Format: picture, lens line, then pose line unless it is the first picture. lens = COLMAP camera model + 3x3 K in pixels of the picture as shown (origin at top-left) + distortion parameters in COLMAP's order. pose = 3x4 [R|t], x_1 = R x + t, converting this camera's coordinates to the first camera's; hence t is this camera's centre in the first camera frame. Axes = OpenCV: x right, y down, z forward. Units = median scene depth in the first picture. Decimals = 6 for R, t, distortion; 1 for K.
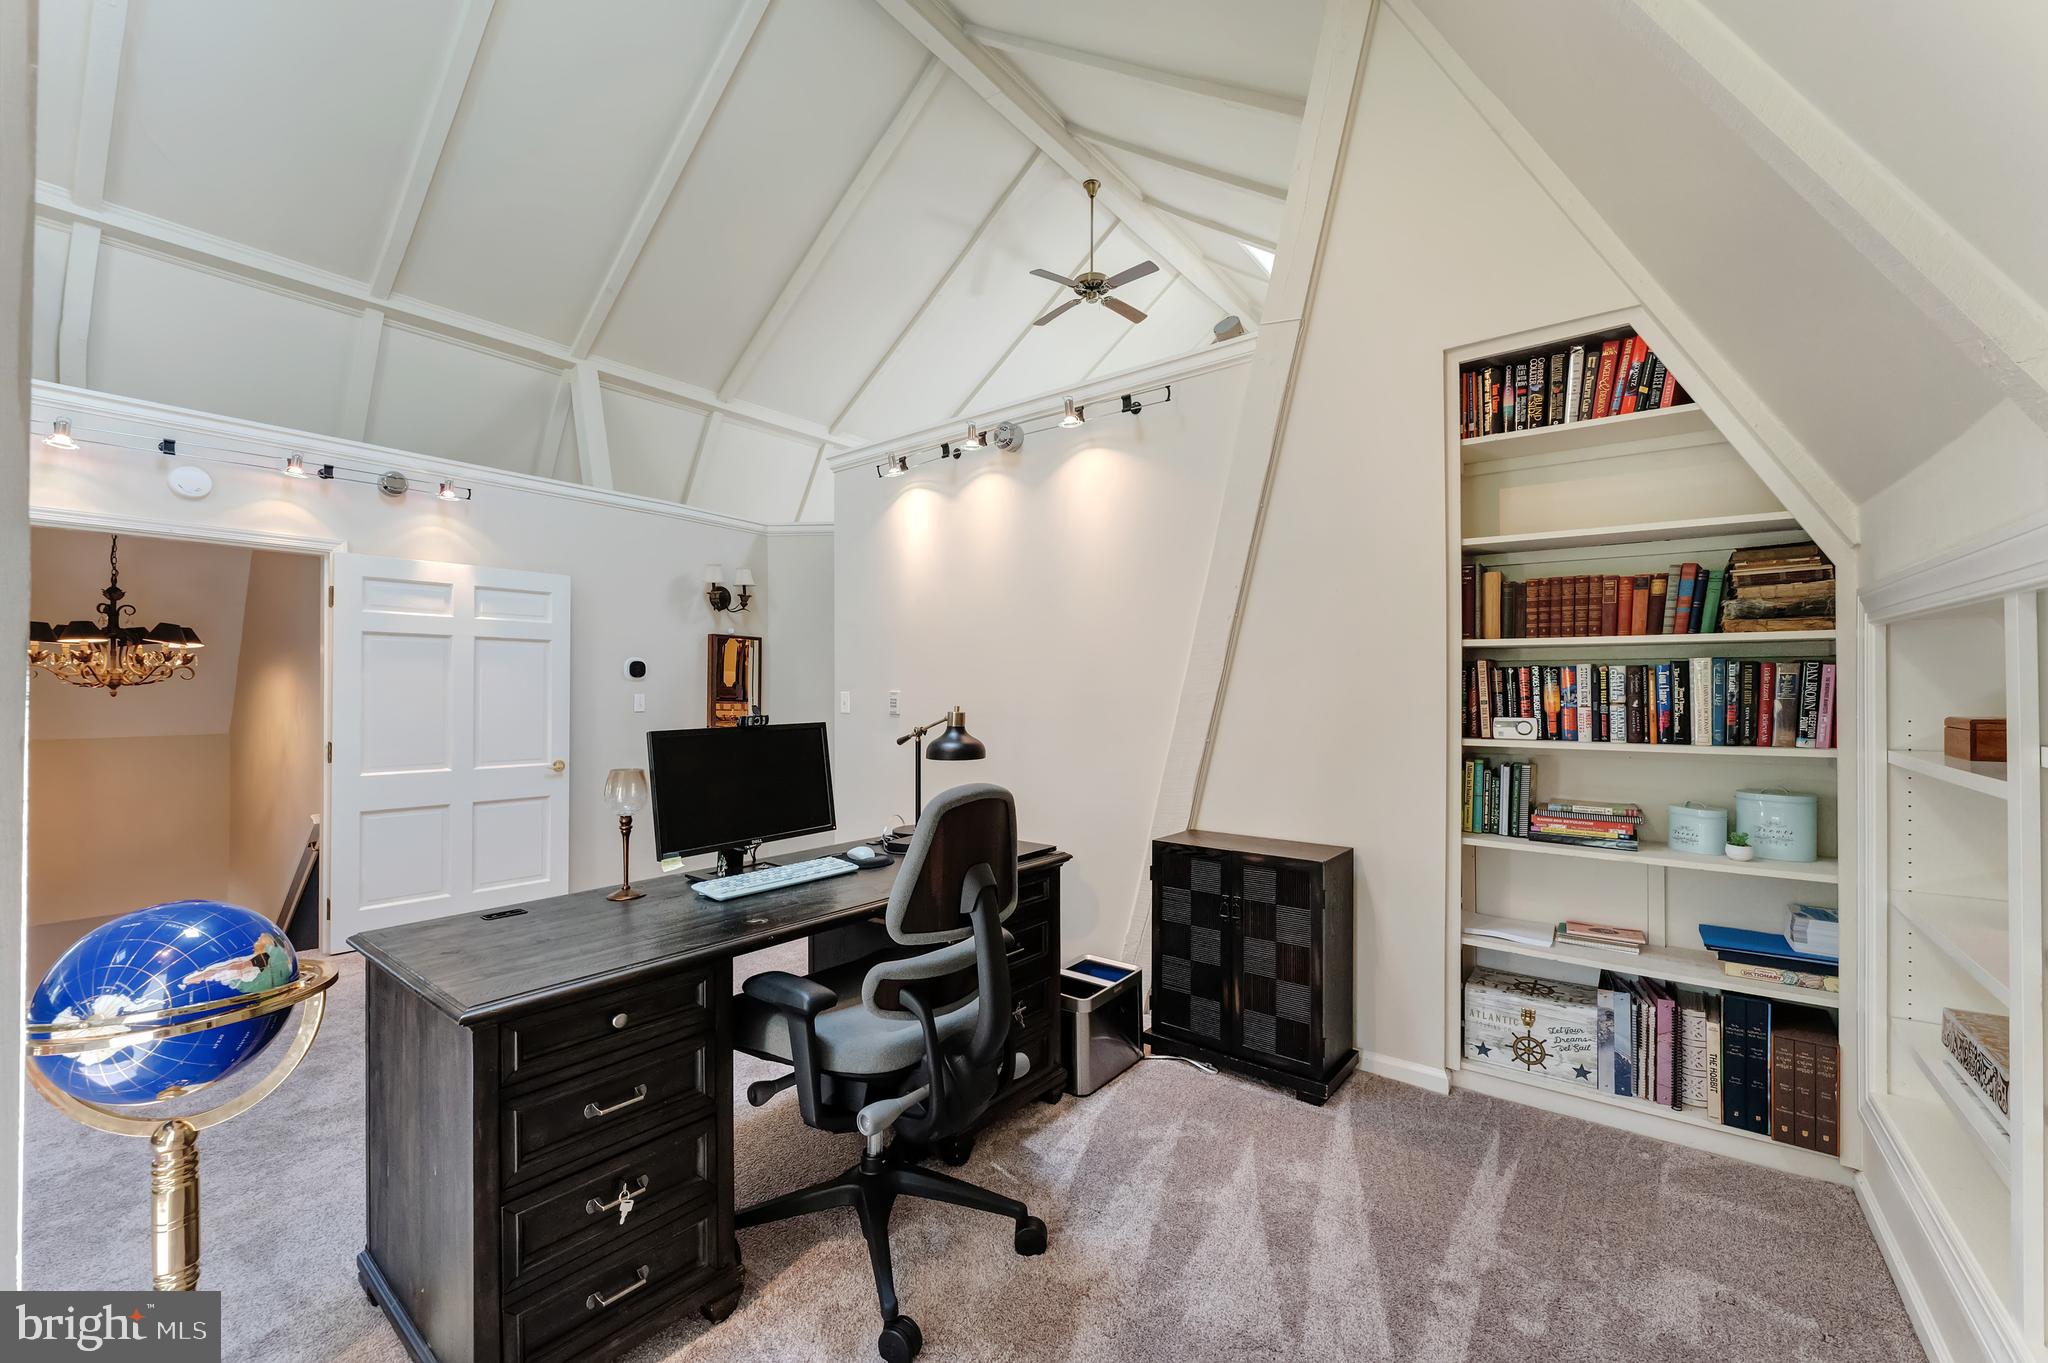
lens RADIAL K [[792.2, 0, 1025.3], [0, 792.2, 686.4], [0, 0, 1]] dist [0.003216, 0.000189]
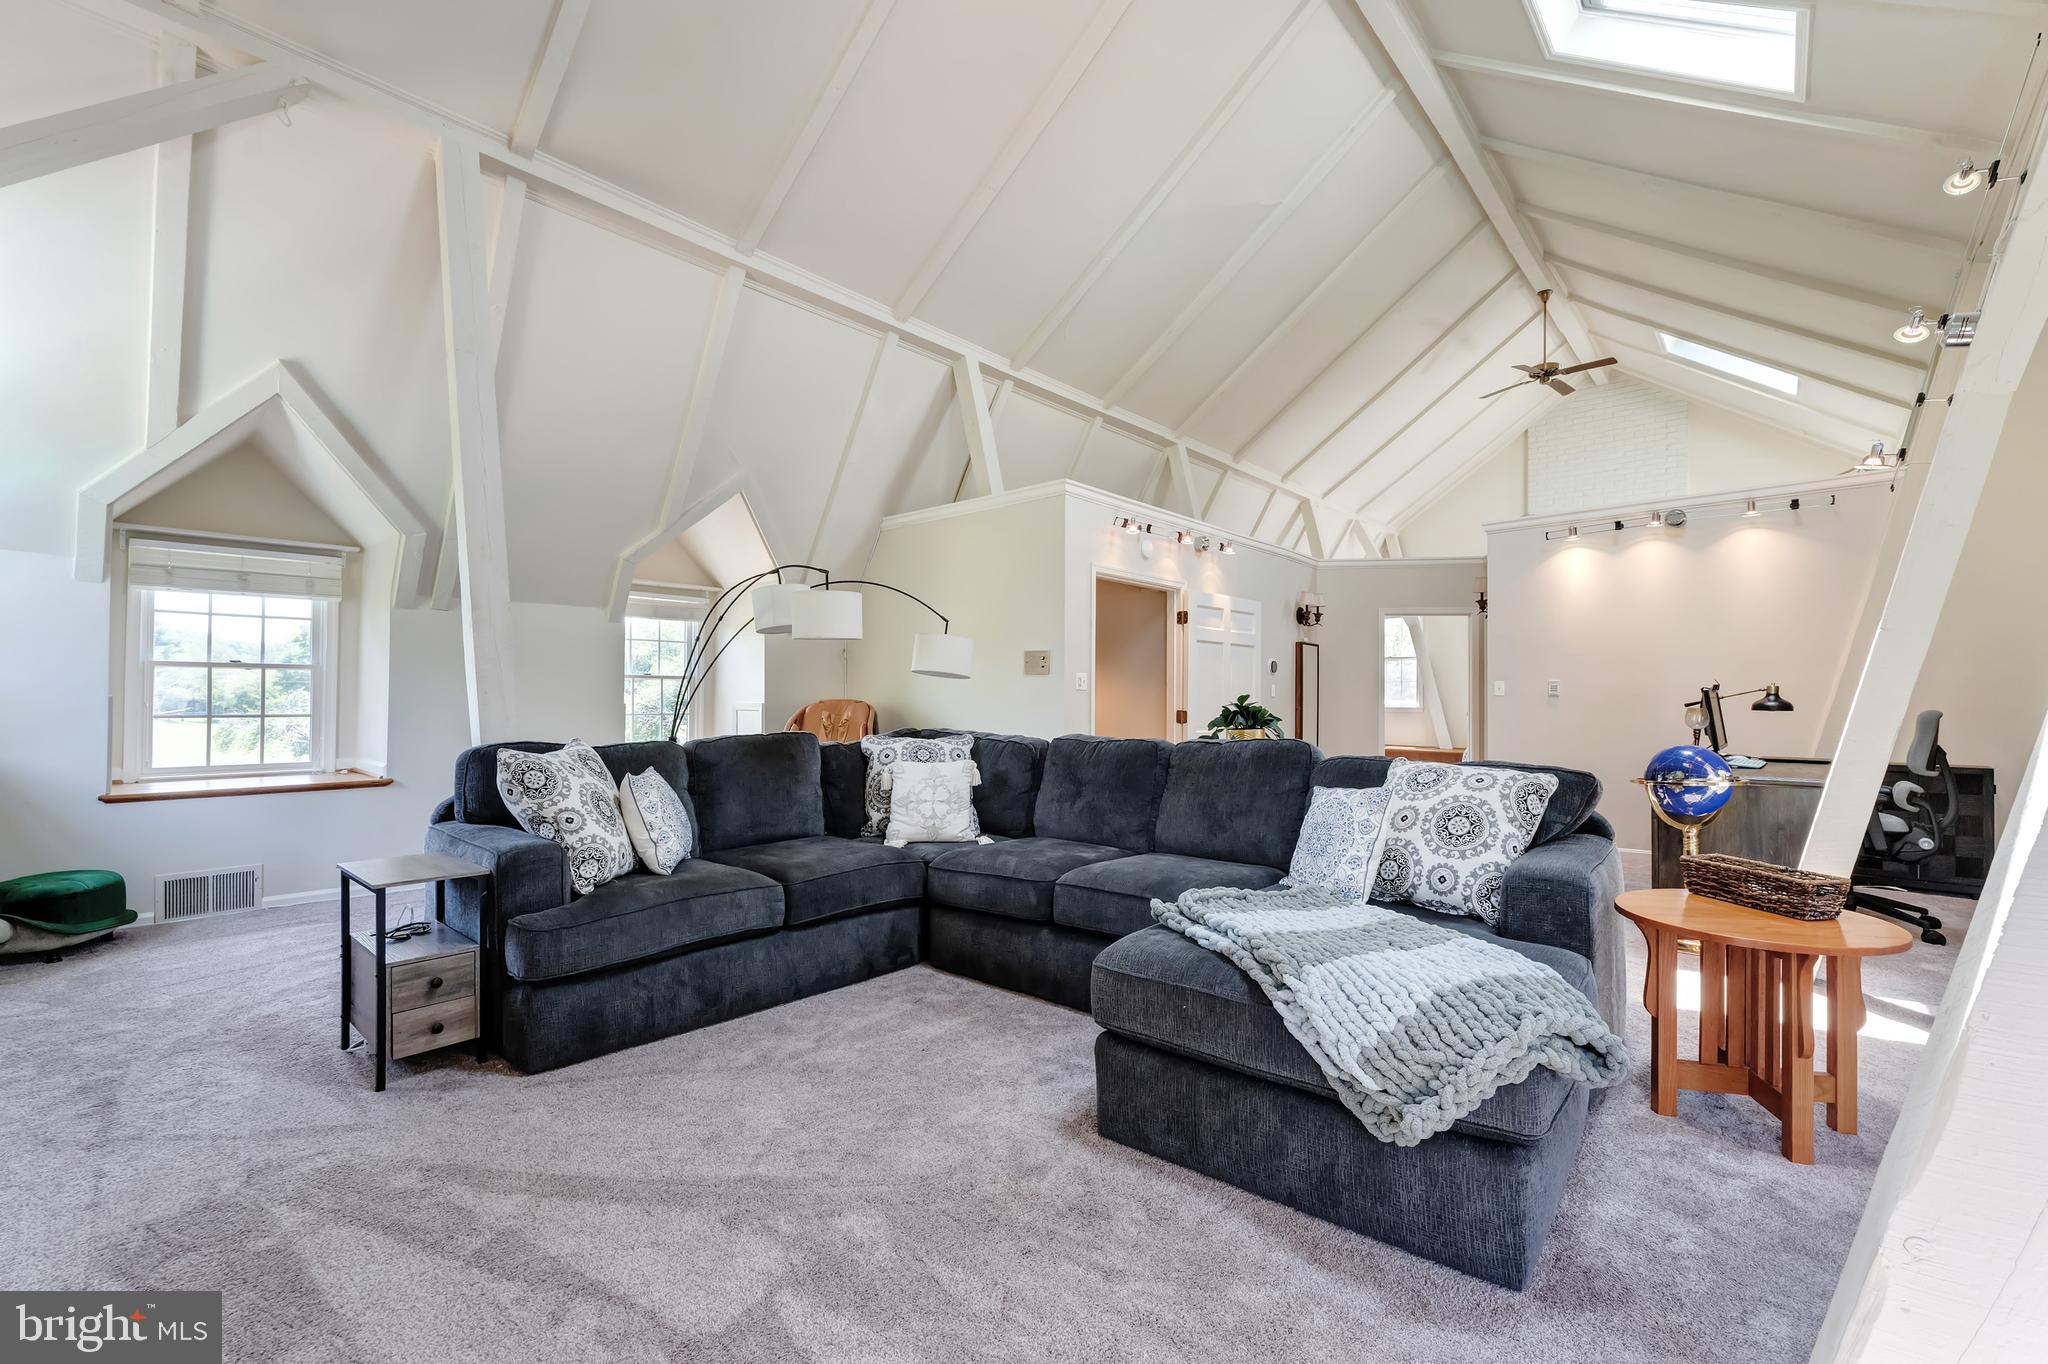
lens RADIAL K [[849.5, 0, 1019.4], [0, 849.5, 689.0], [0, 0, 1]] dist [-0.001814, -0.000360]
pose [[0.996816, 0.009660, -0.079154, -0.761118], [-0.010448, 0.999900, -0.009554, 0.034922], [0.079054, 0.010351, 0.996817, -0.503618]]
